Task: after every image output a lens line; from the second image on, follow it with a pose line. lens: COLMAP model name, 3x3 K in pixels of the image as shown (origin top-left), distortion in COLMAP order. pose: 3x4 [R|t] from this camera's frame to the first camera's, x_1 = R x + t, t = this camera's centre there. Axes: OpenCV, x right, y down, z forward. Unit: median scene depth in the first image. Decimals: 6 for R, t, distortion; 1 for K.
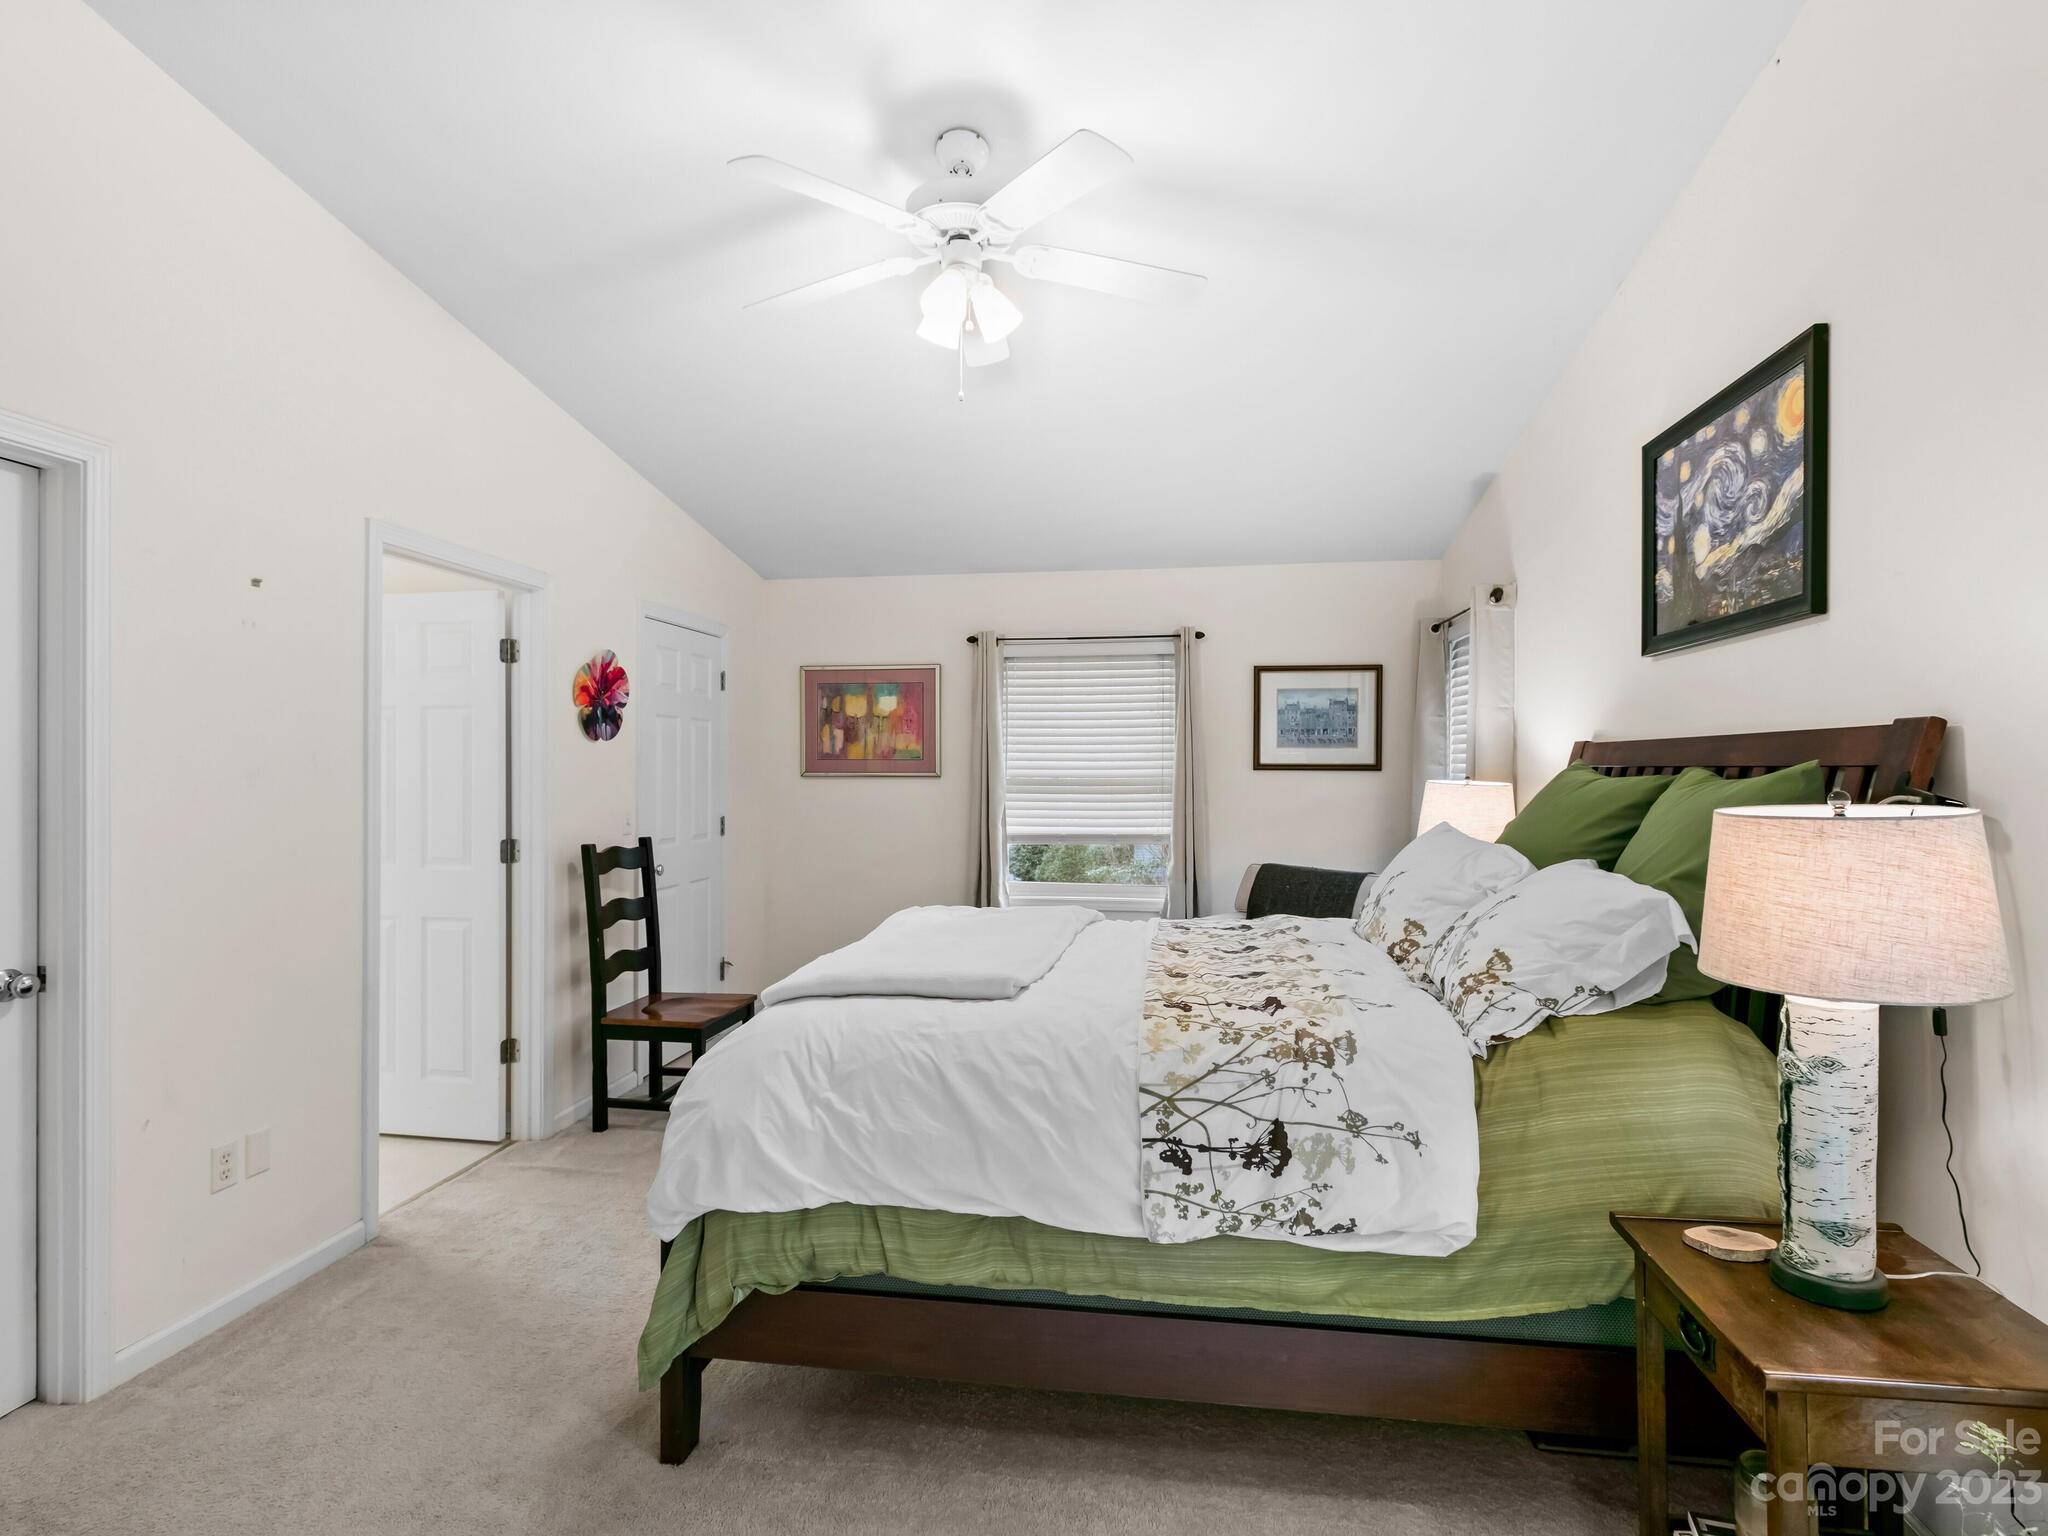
lens RADIAL K [[1036.7, 0, 1038.9], [0, 1036.7, 768.2], [0, 0, 1]] dist [0.001955, 0.002210]
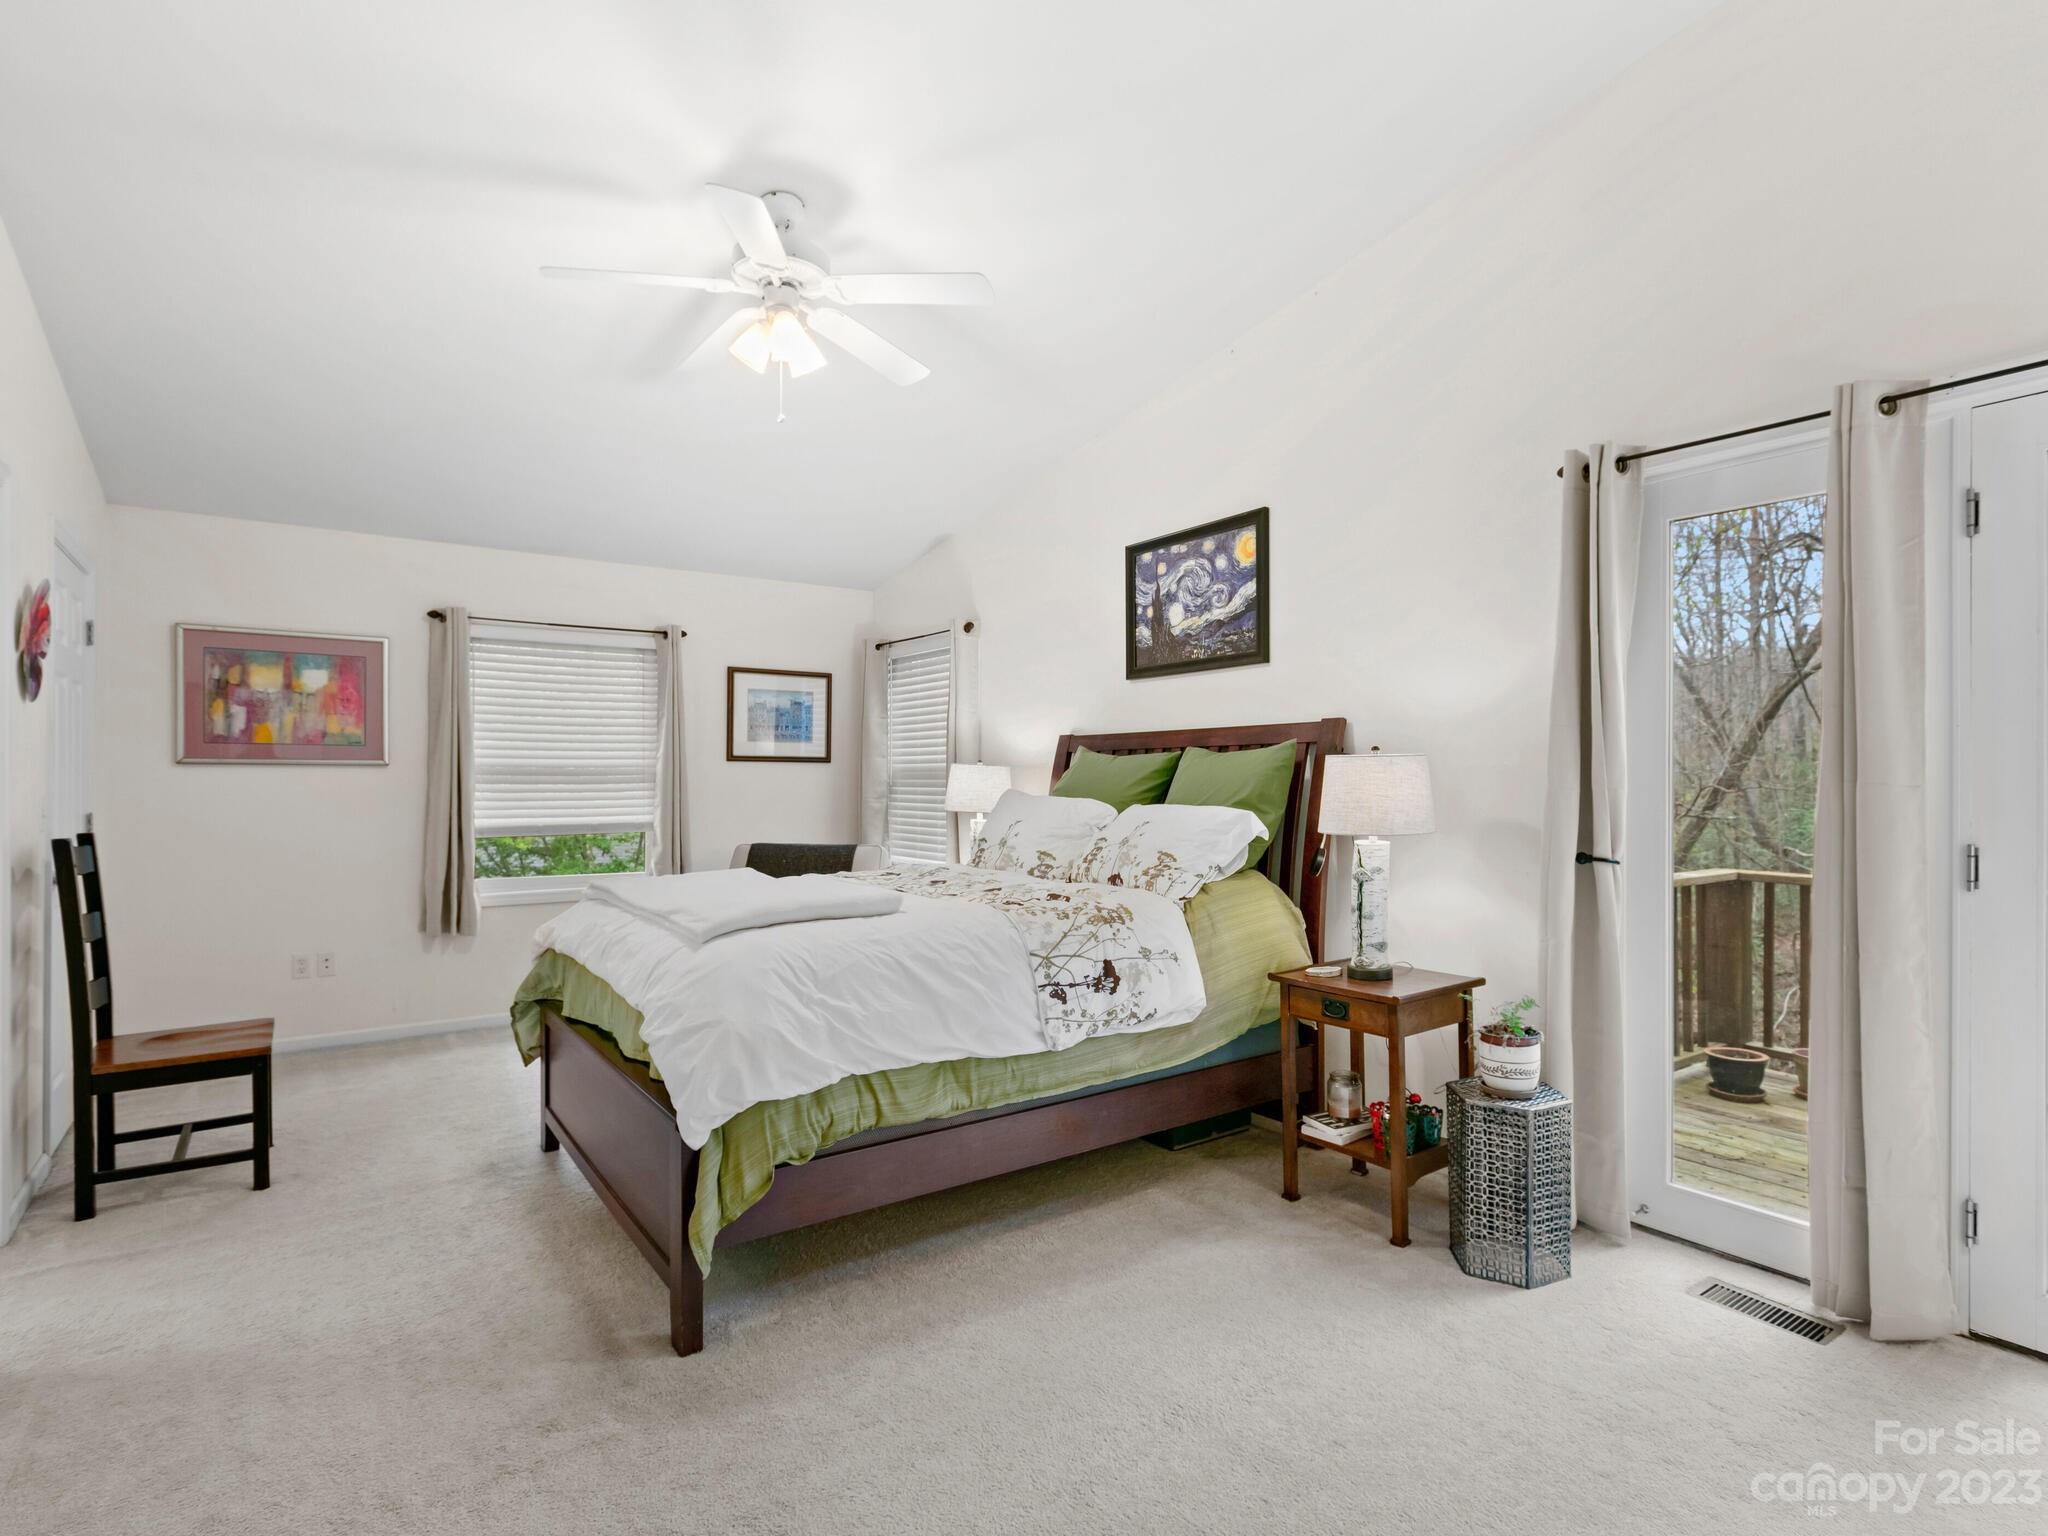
lens RADIAL K [[1036.7, 0, 1033.4], [0, 1036.7, 778.9], [0, 0, 1]] dist [0.001955, 0.002210]
pose [[0.719131, -0.000184, 0.694875, -0.729459], [0.002694, 0.999993, -0.002523, 0.054937], [-0.694869, 0.003686, 0.719127, -0.037144]]
